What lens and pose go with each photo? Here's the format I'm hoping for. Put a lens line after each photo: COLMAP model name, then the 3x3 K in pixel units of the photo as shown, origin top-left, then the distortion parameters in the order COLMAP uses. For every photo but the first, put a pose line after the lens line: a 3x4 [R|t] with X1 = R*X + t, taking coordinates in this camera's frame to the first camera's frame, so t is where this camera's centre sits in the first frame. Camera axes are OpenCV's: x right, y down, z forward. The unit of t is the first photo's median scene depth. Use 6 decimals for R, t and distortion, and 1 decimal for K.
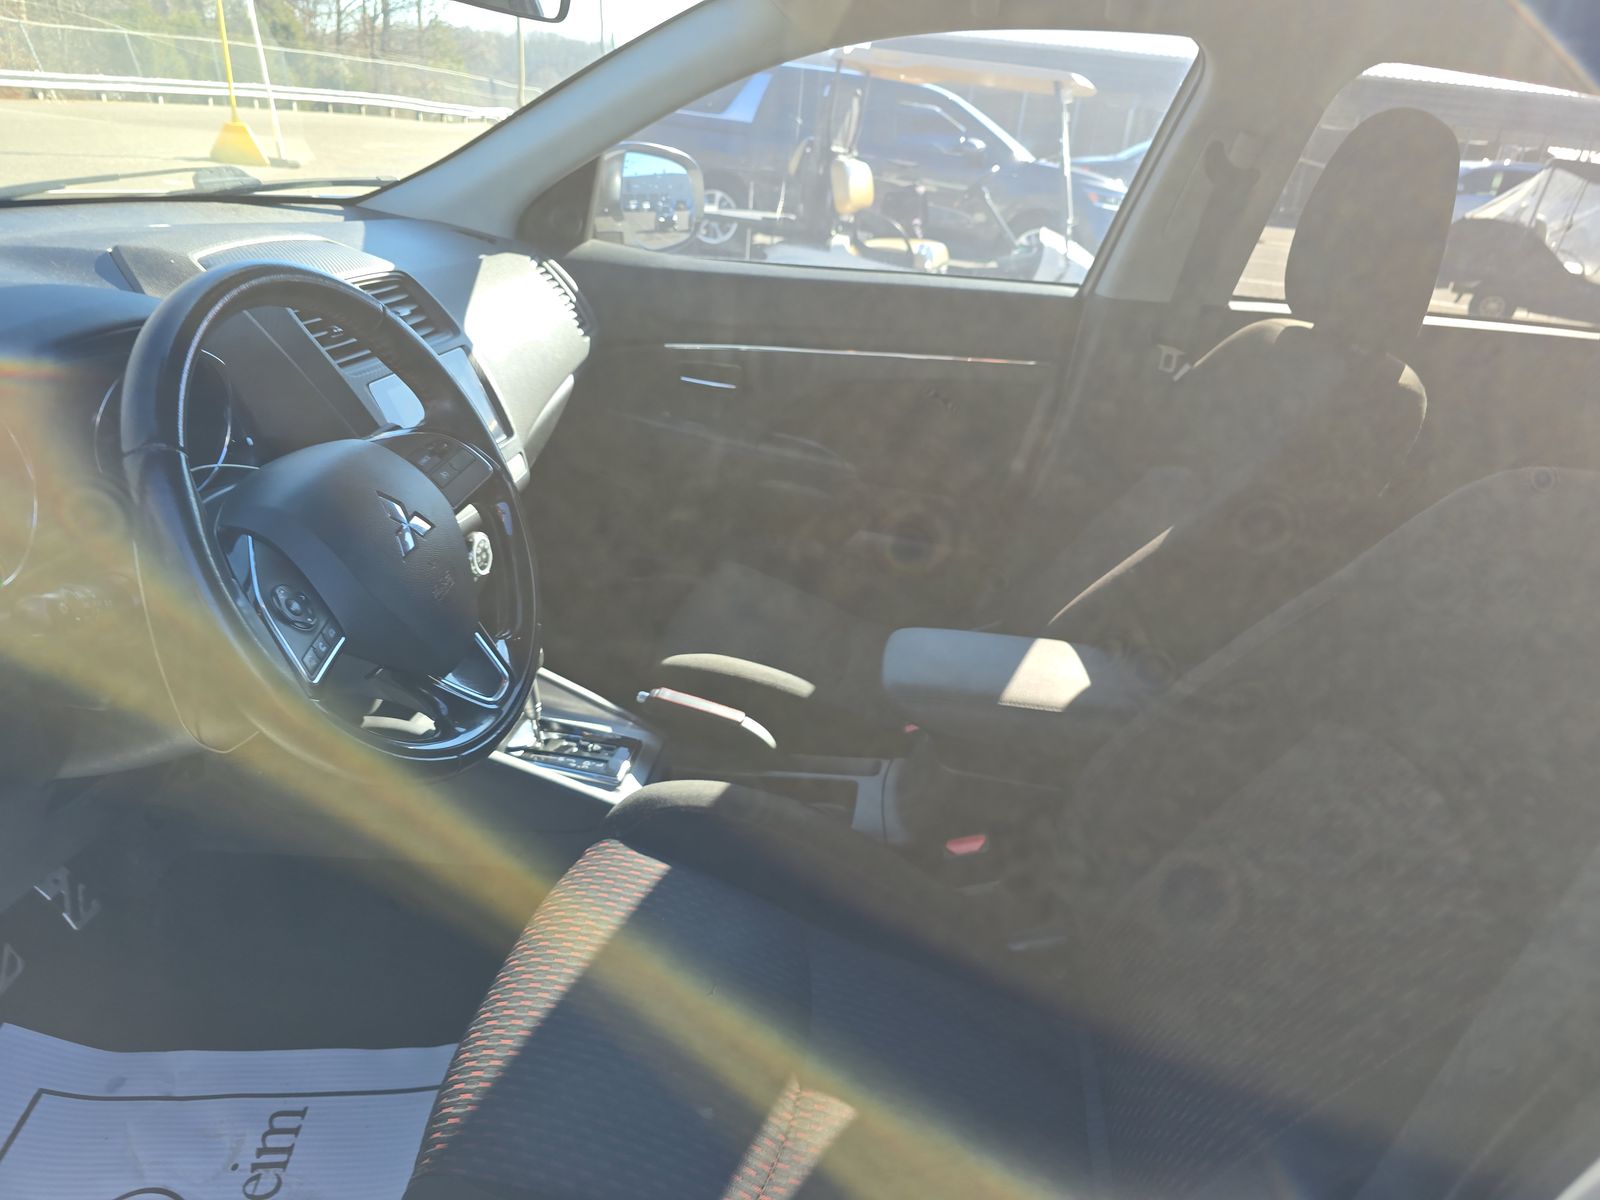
lens RADIAL K [[1114.6, 0, 800.5], [0, 1114.6, 611.2], [0, 0, 1]] dist [0.053634, -0.078045]
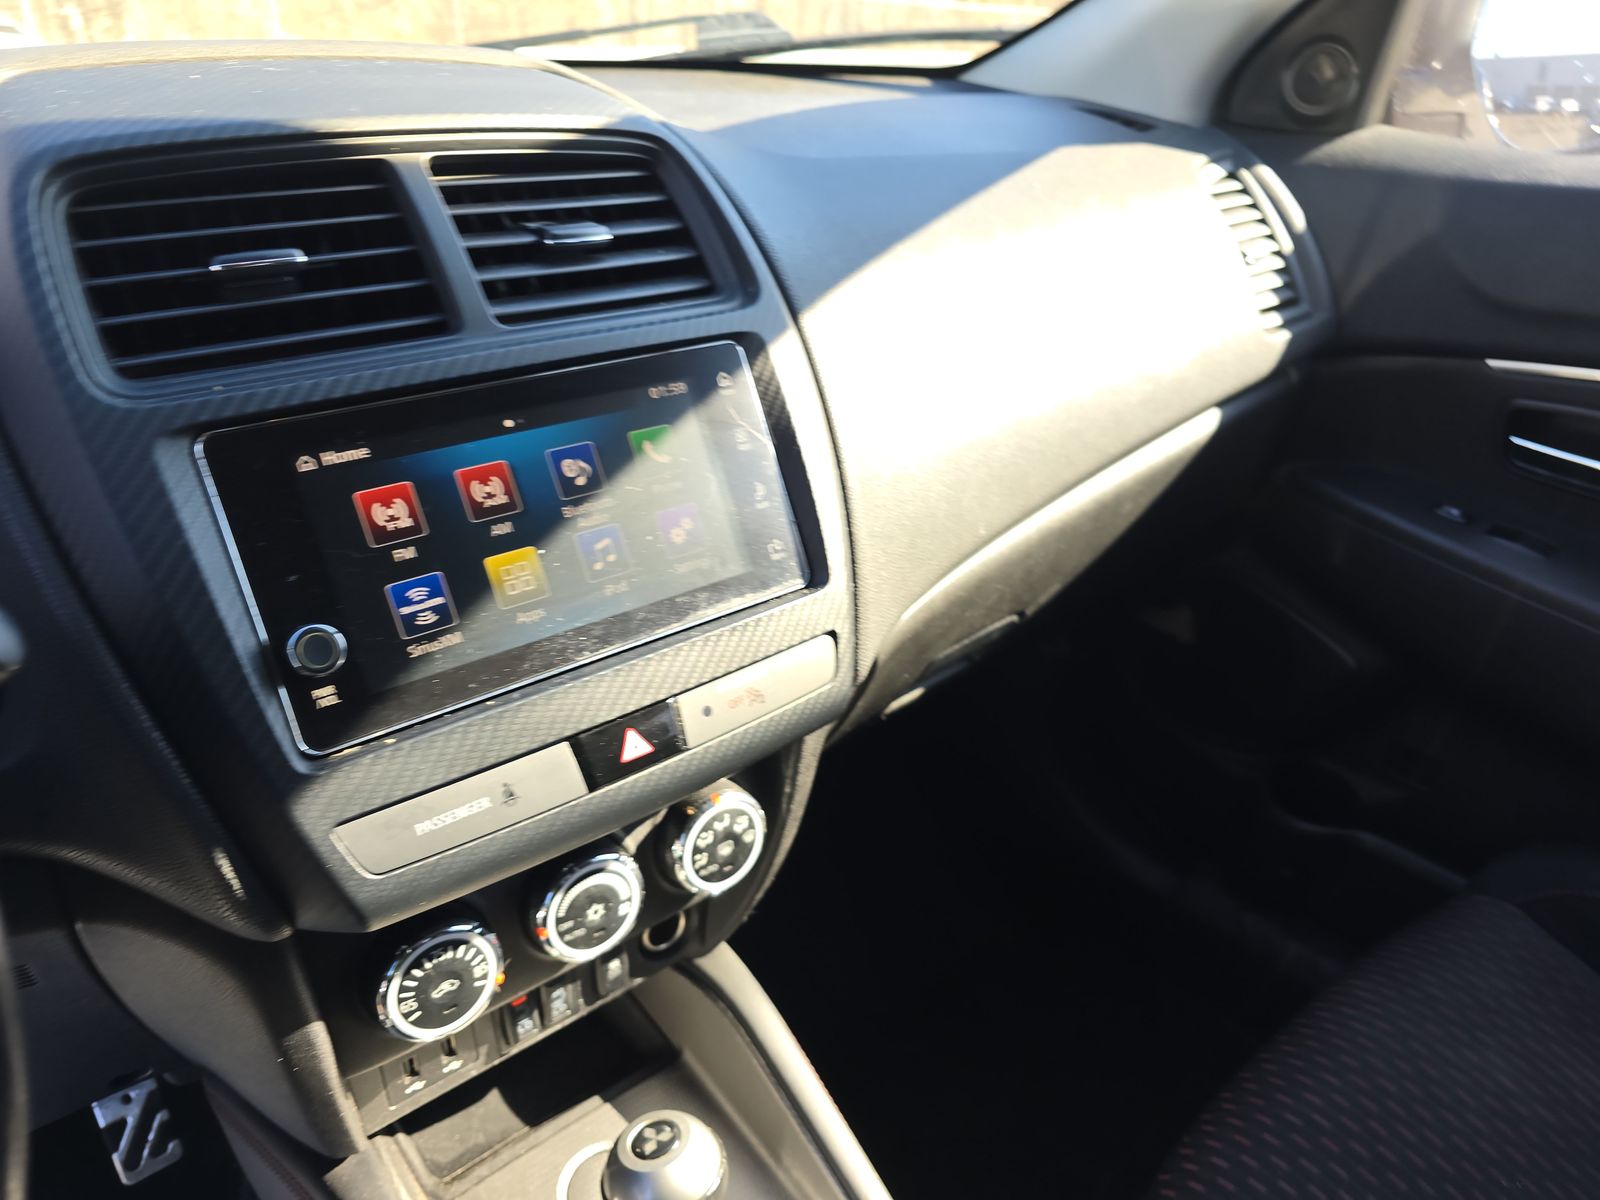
lens RADIAL K [[1114.6, 0, 800.5], [0, 1114.6, 611.2], [0, 0, 1]] dist [0.053634, -0.078045]
pose [[0.740330, 0.235328, -0.629708, -0.014559], [-0.224695, 0.969475, 0.098135, -0.086850], [0.633580, 0.068840, 0.770609, 0.341233]]
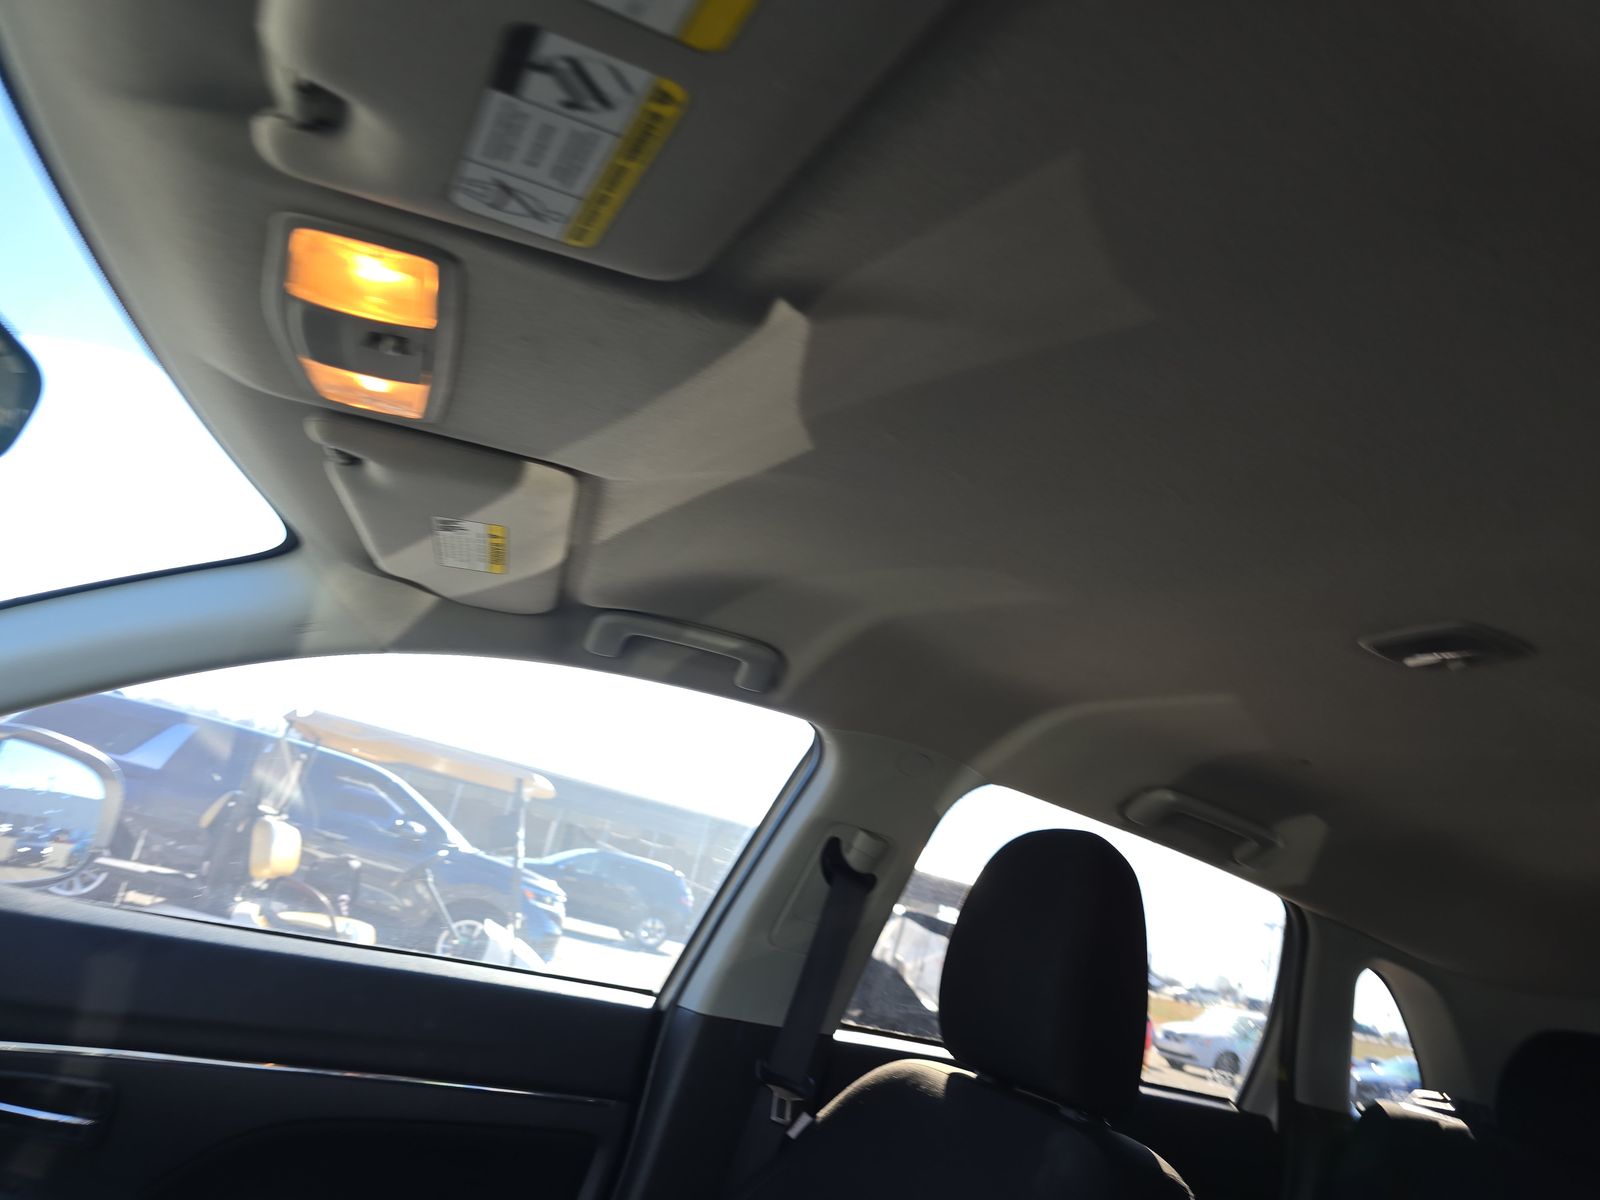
lens RADIAL K [[1114.6, 0, 800.5], [0, 1114.6, 611.2], [0, 0, 1]] dist [0.053634, -0.078045]
pose [[0.874305, 0.227645, 0.428683, -0.026627], [0.056001, 0.829986, -0.554966, -0.038628], [-0.482136, 0.509217, 0.712912, 0.137593]]
